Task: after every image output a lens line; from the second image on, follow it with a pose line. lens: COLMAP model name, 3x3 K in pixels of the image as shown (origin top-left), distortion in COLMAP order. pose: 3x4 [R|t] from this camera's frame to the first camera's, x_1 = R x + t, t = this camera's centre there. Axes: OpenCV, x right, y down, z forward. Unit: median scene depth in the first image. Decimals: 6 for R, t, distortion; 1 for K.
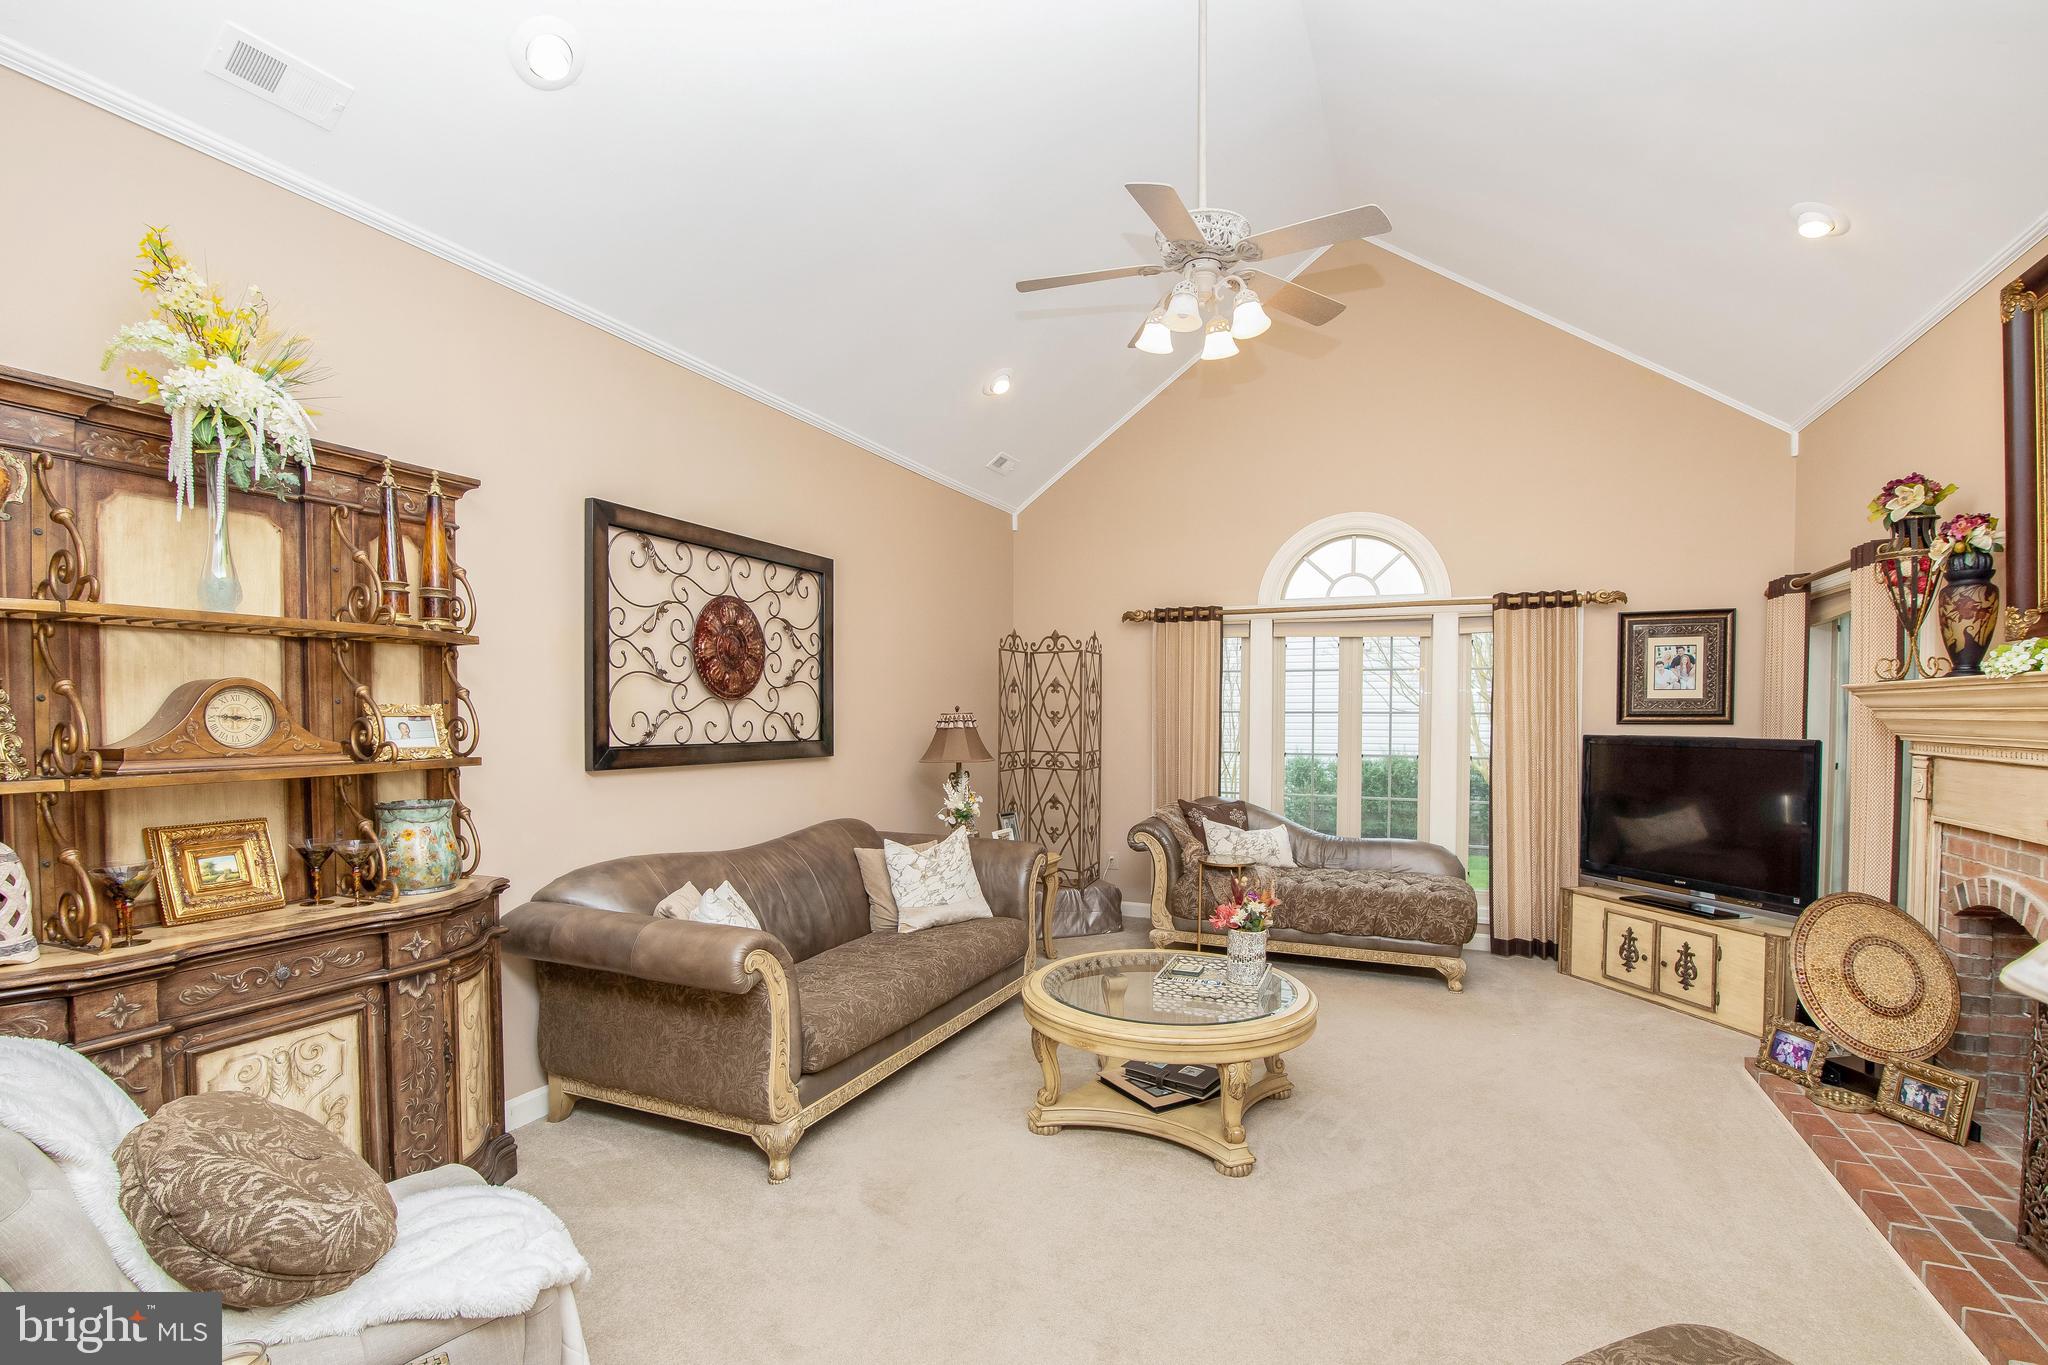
lens RADIAL K [[942.6, 0, 1030.8], [0, 942.6, 738.0], [0, 0, 1]] dist [-0.016977, 0.000602]
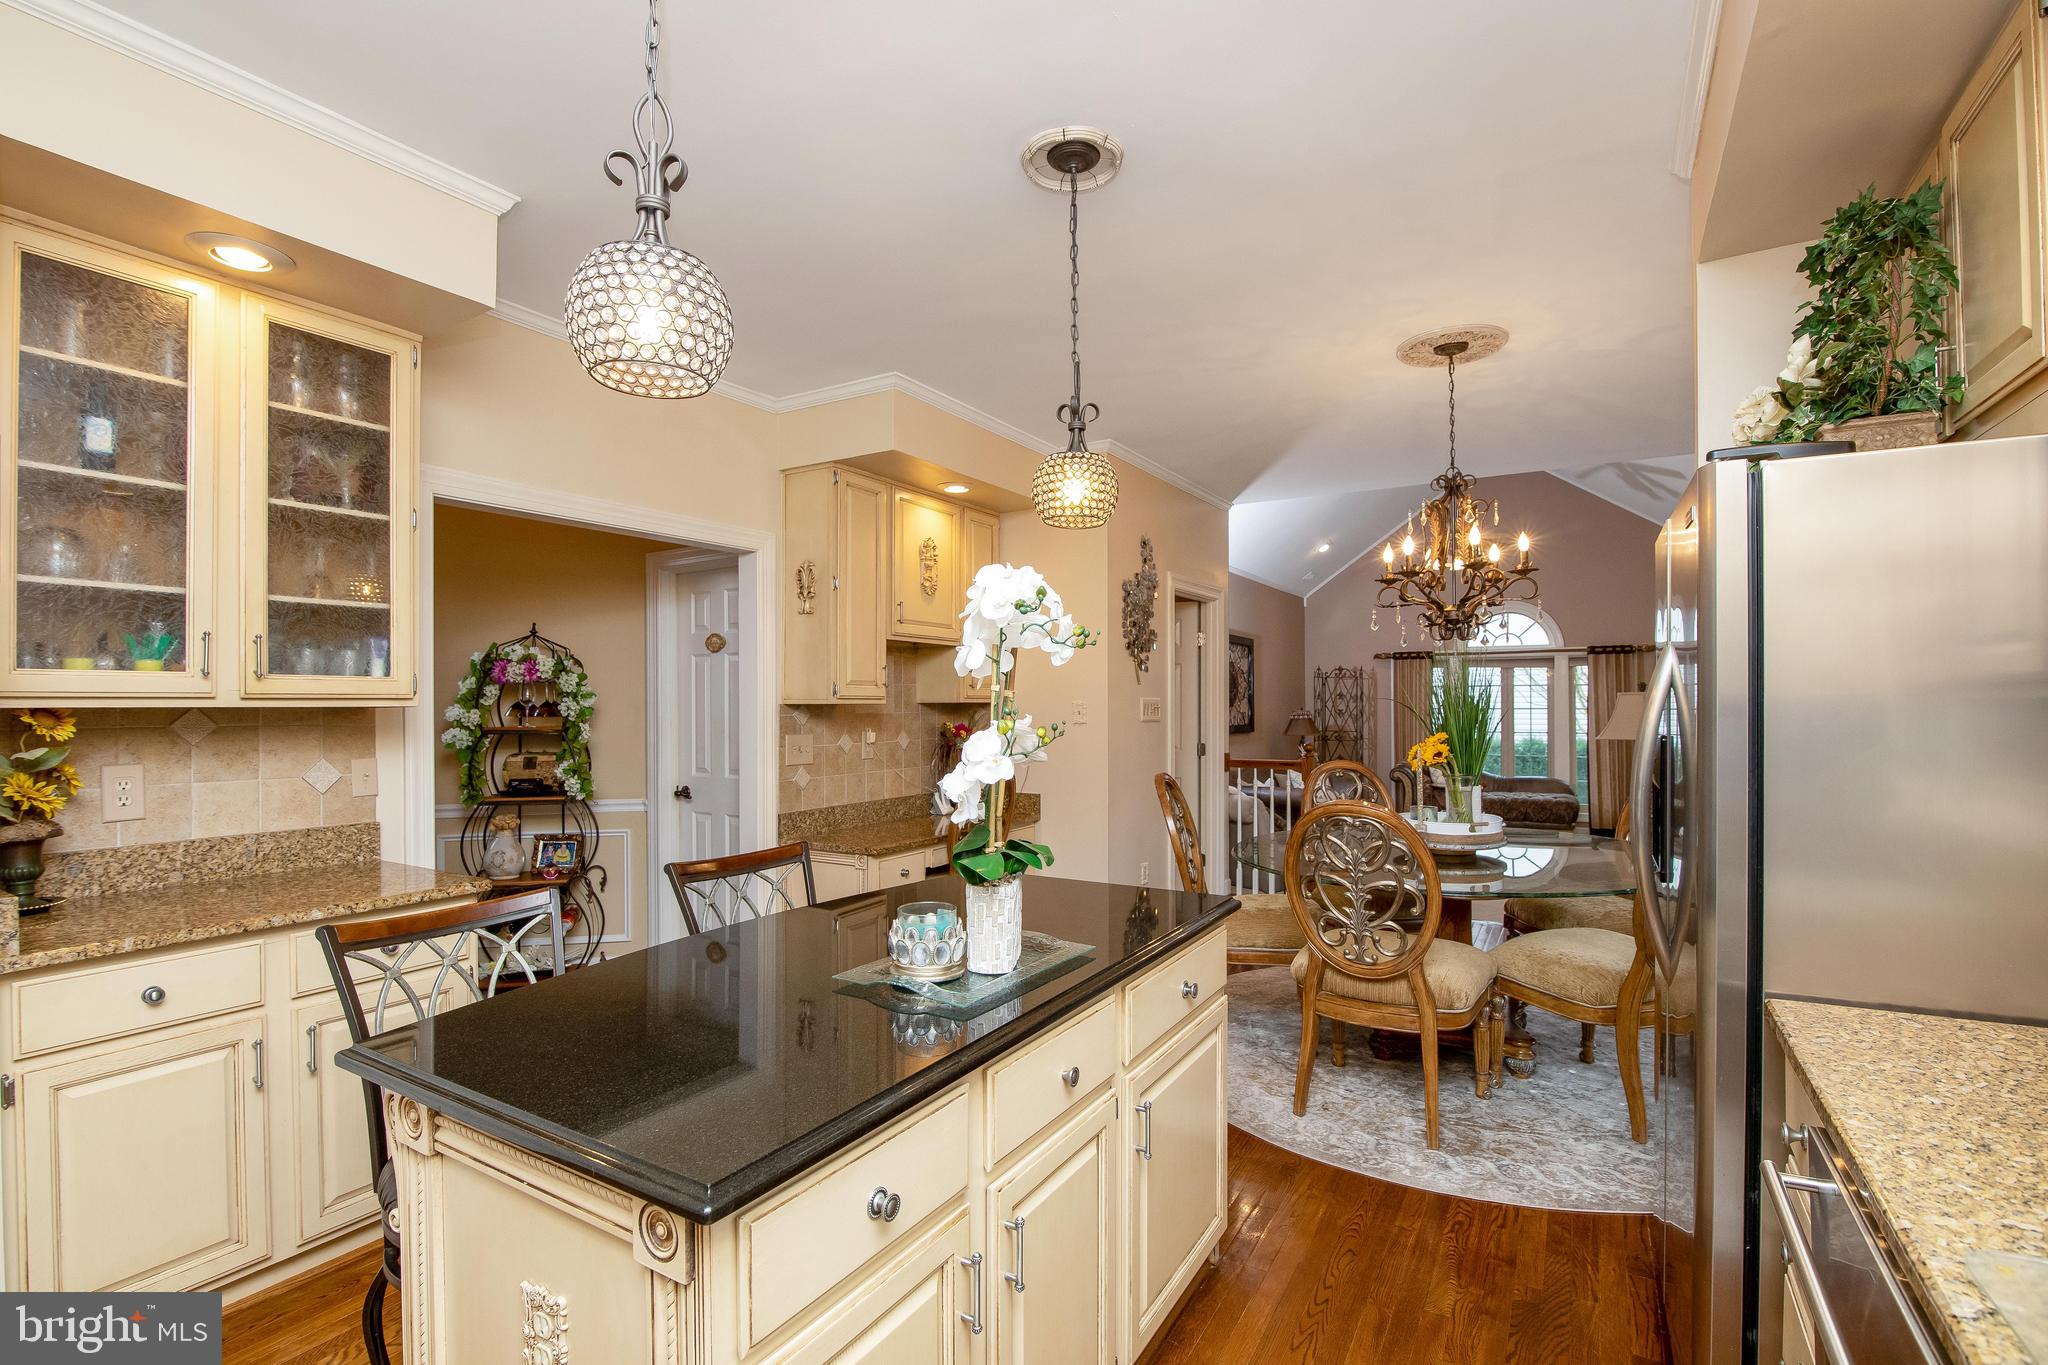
lens RADIAL K [[942.6, 0, 1018.5], [0, 942.6, 700.7], [0, 0, 1]] dist [-0.016977, 0.000602]
pose [[0.992522, -0.008777, -0.121750, -0.347674], [0.004857, 0.999462, -0.032451, 0.010830], [0.121969, 0.031617, 0.992030, -0.843449]]
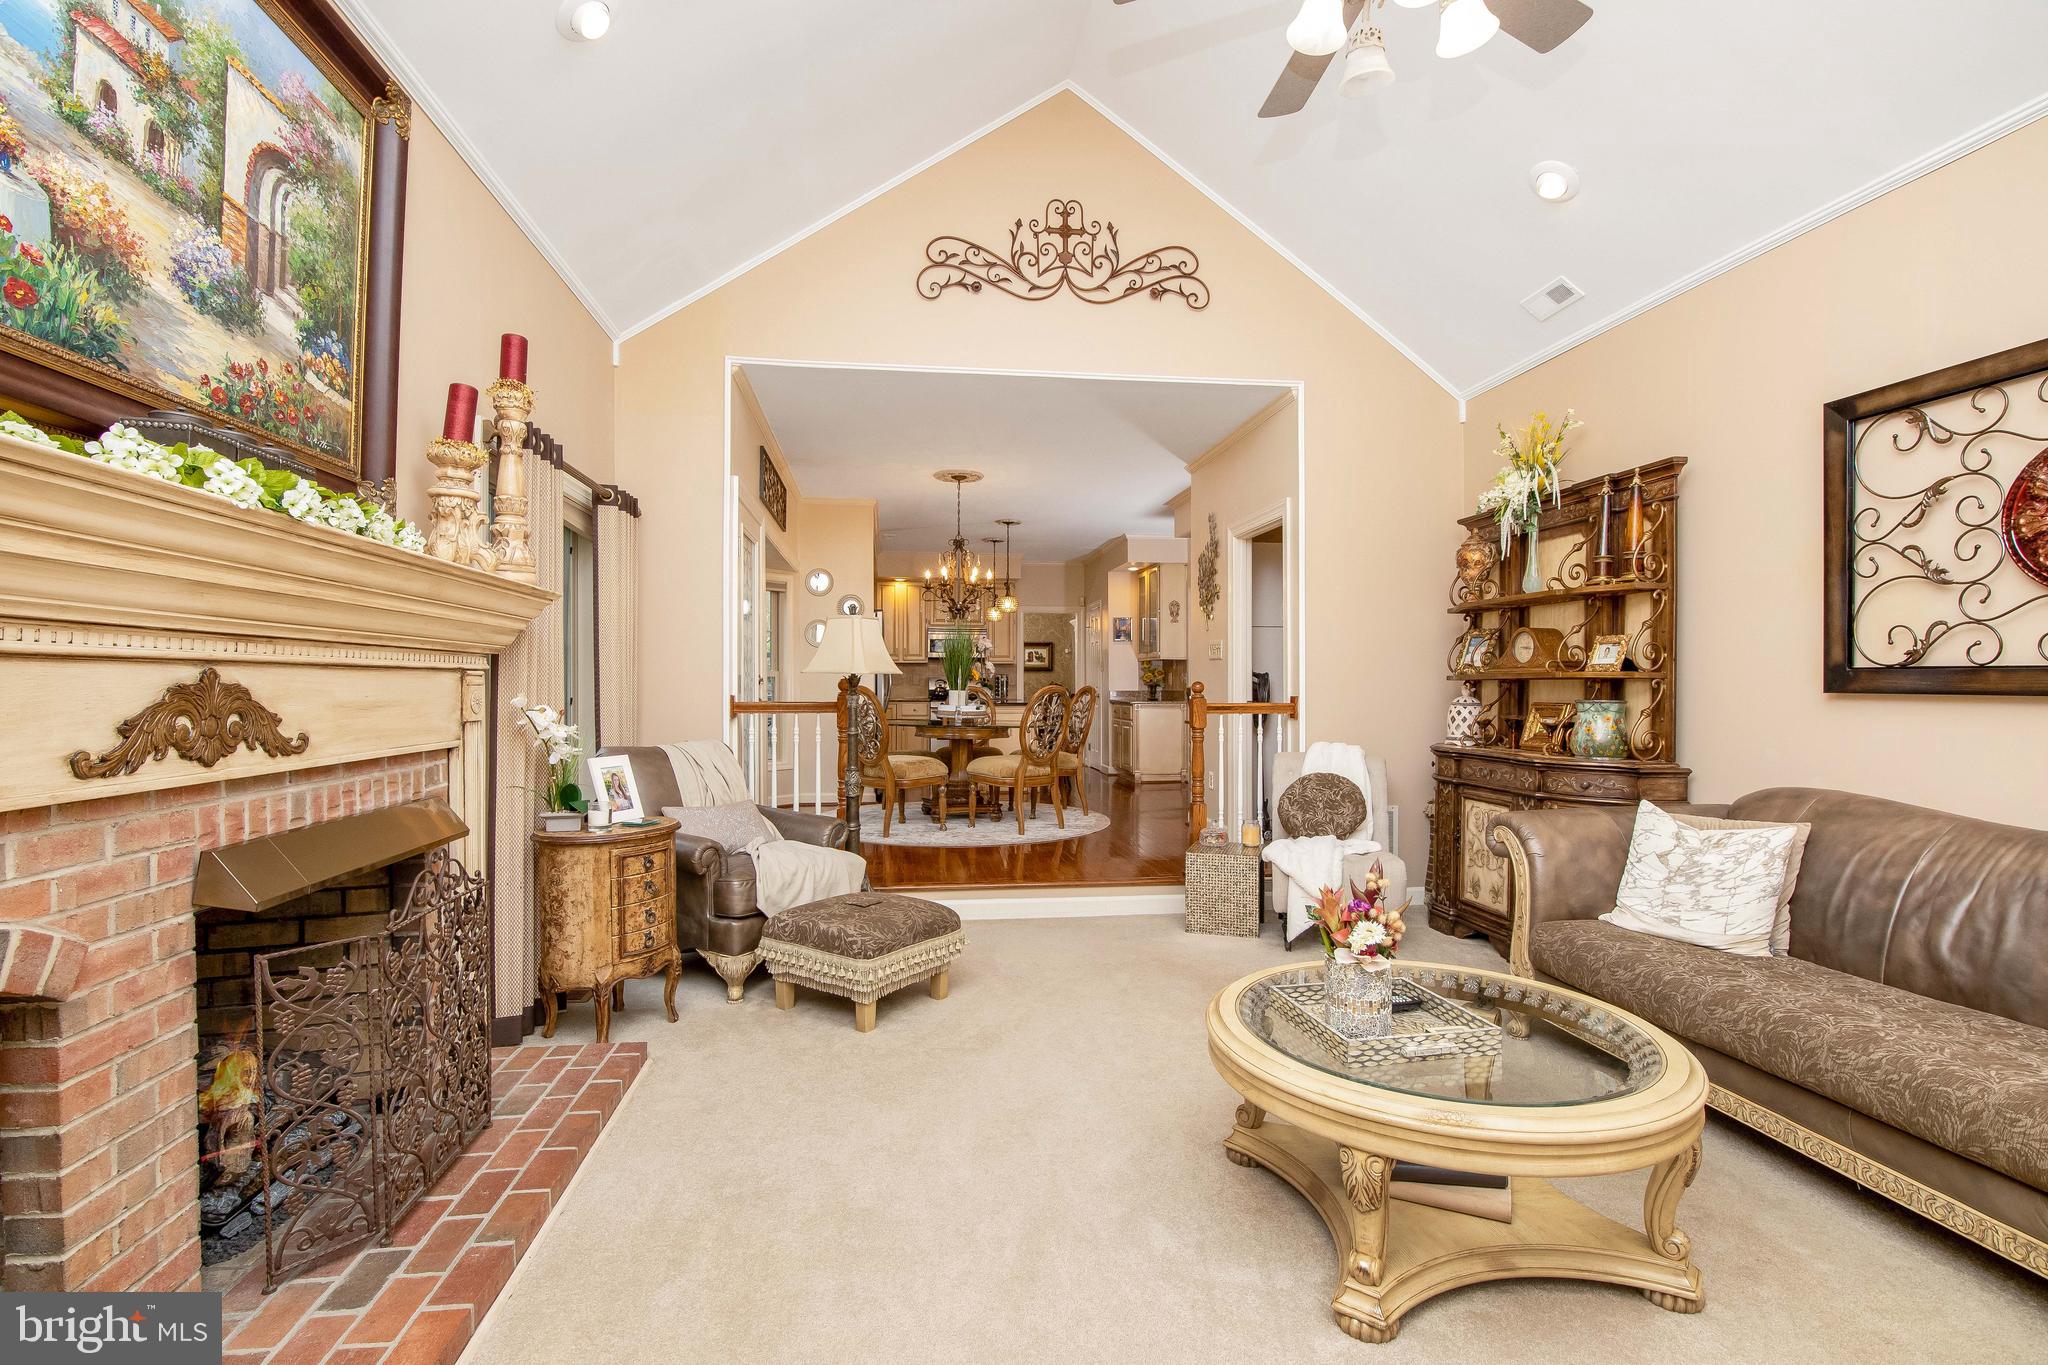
lens RADIAL K [[942.6, 0, 1028.5], [0, 942.6, 680.7], [0, 0, 1]] dist [-0.016977, 0.000602]
pose [[-0.840356, -0.006001, -0.542001, 0.696646], [-0.018349, 0.999681, 0.017382, 0.021288], [0.541724, 0.024552, -0.840198, 1.318610]]
